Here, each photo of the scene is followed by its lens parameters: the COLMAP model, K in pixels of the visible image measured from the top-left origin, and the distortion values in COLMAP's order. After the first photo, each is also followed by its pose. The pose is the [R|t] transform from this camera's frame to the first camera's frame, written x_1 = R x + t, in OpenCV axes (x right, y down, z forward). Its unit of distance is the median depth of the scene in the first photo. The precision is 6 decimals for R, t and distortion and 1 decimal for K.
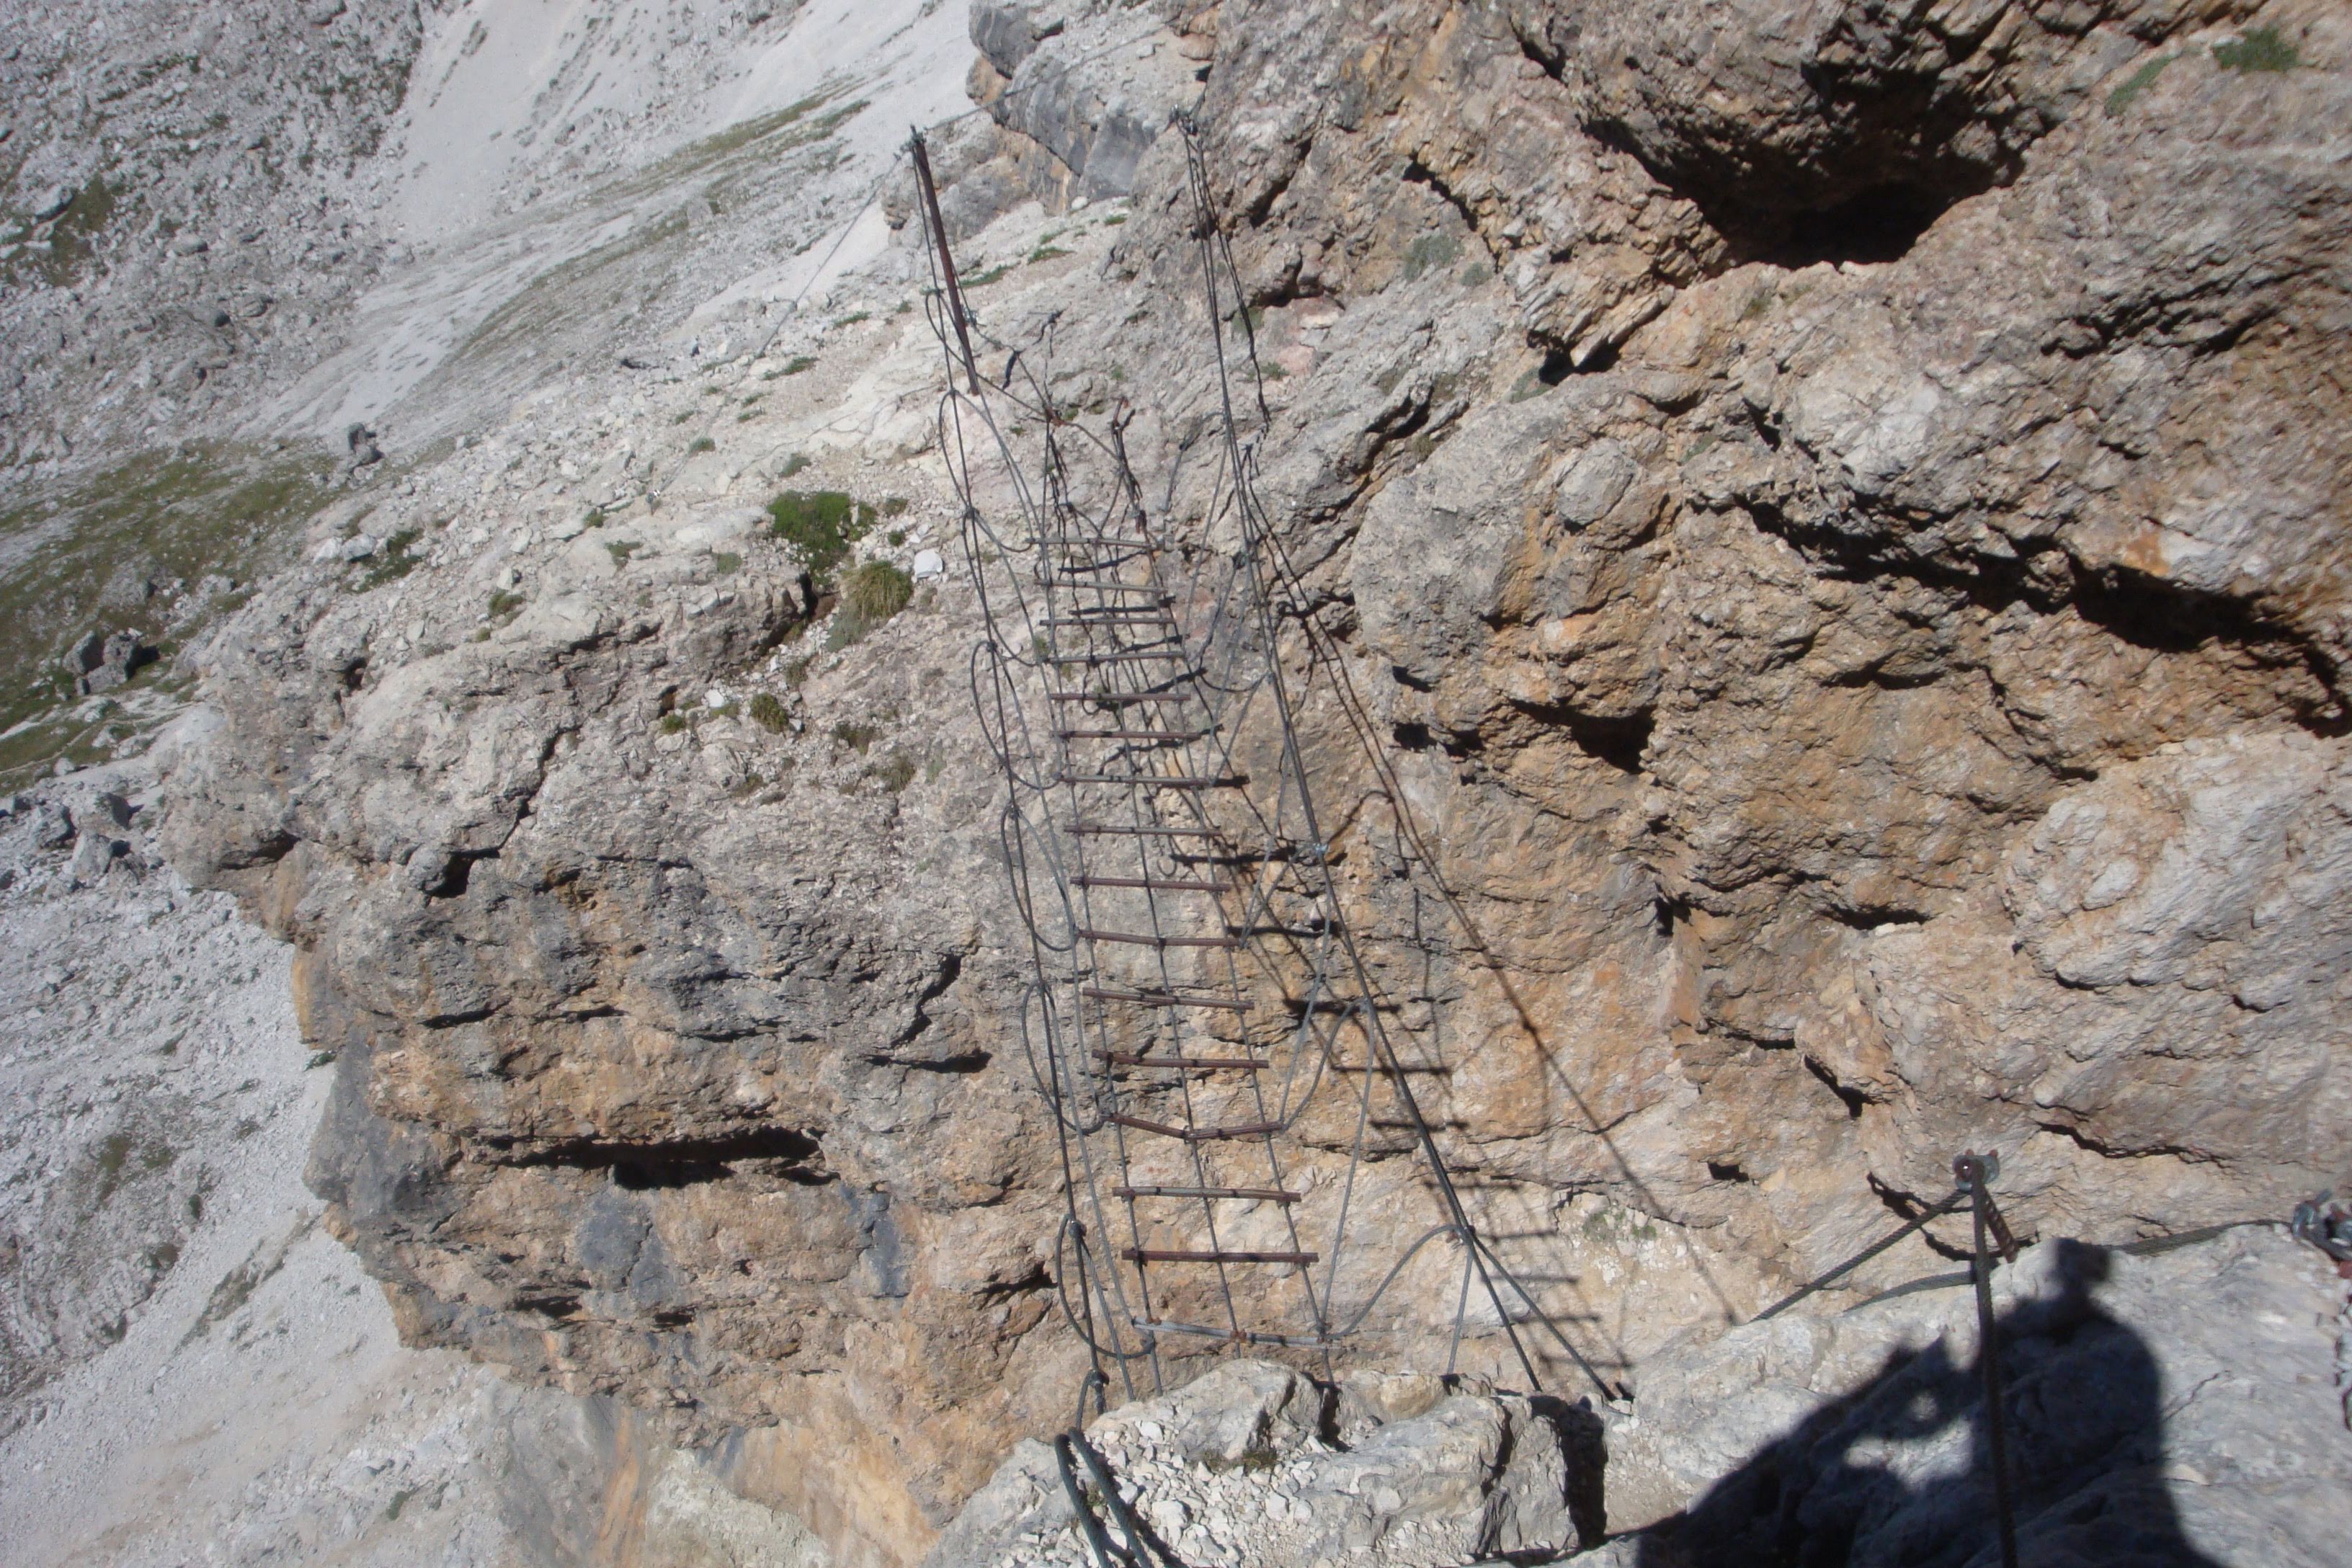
lens RADIAL K [[2145.4, 0, 1189.8], [0, 2145.4, 805.9], [0, 0, 1]] dist [-0.166759, 0.115531]
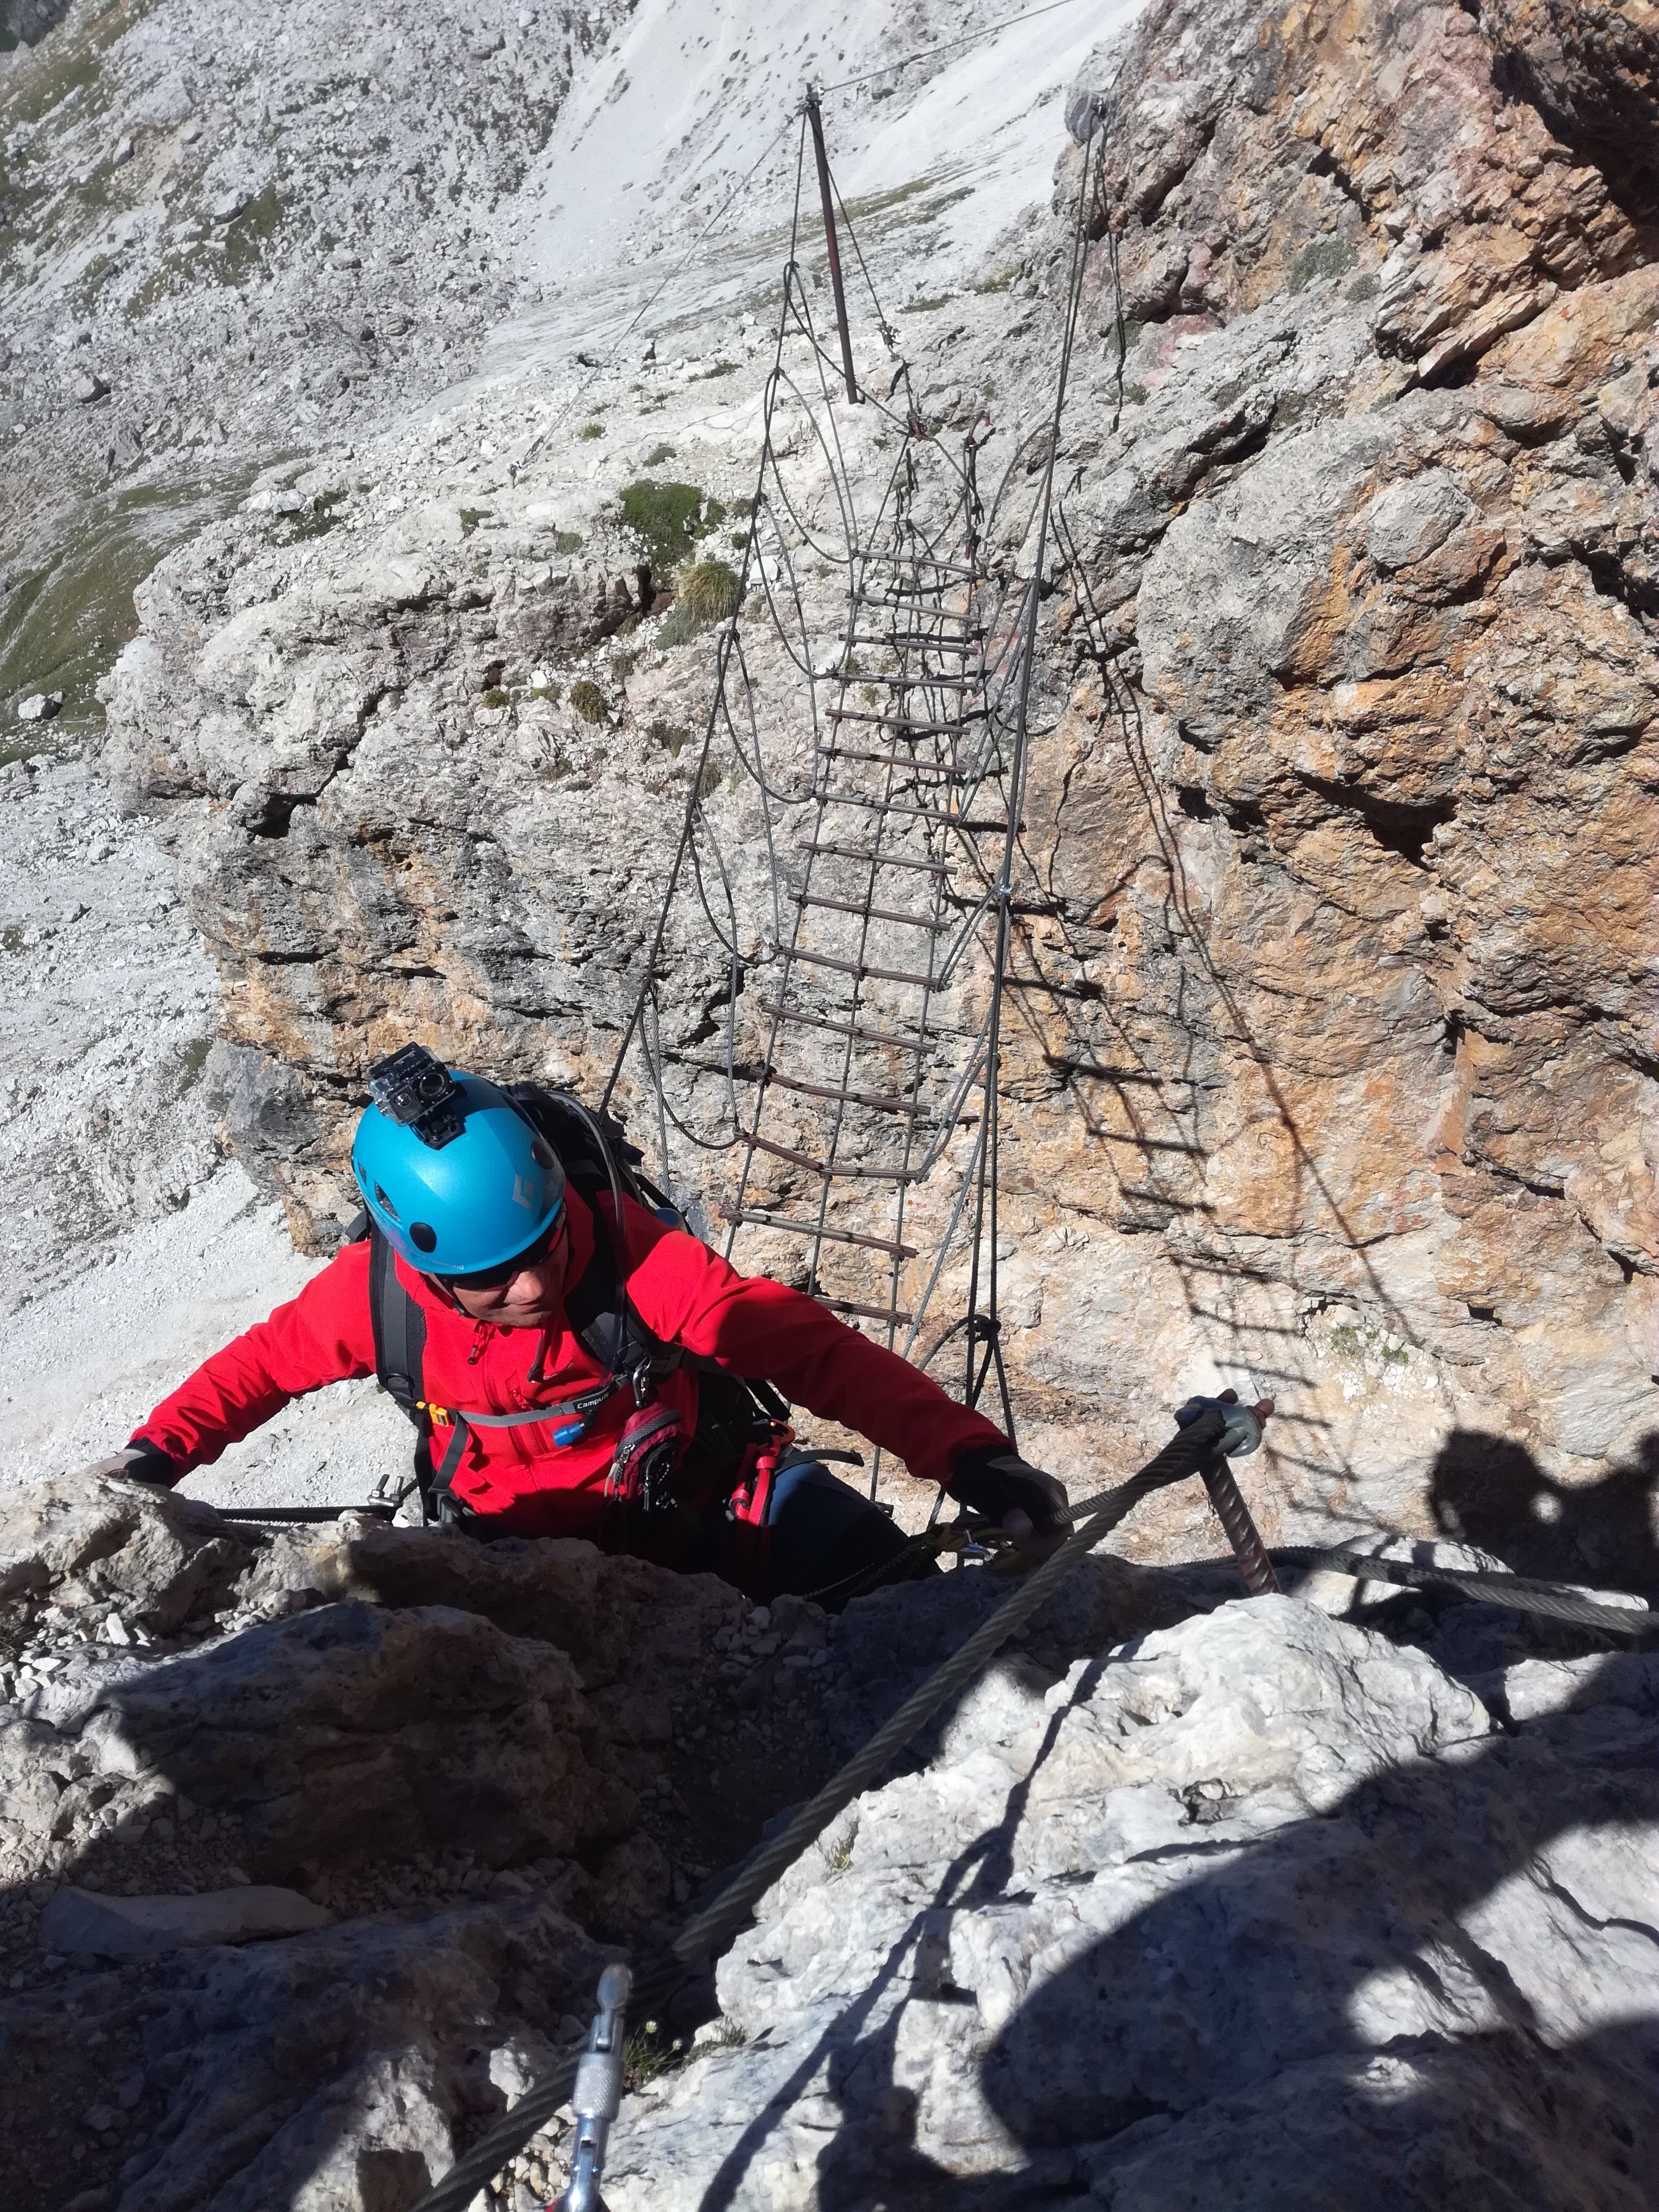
lens RADIAL K [[1834.0, 0, 827.6], [0, 1834.0, 1130.0], [0, 0, 1]] dist [0.078517, -0.134079]
pose [[0.971788, 0.166518, -0.167034, 0.093453], [-0.142217, 0.978672, 0.148244, 0.010085], [0.188157, -0.120307, 0.974743, 0.139773]]
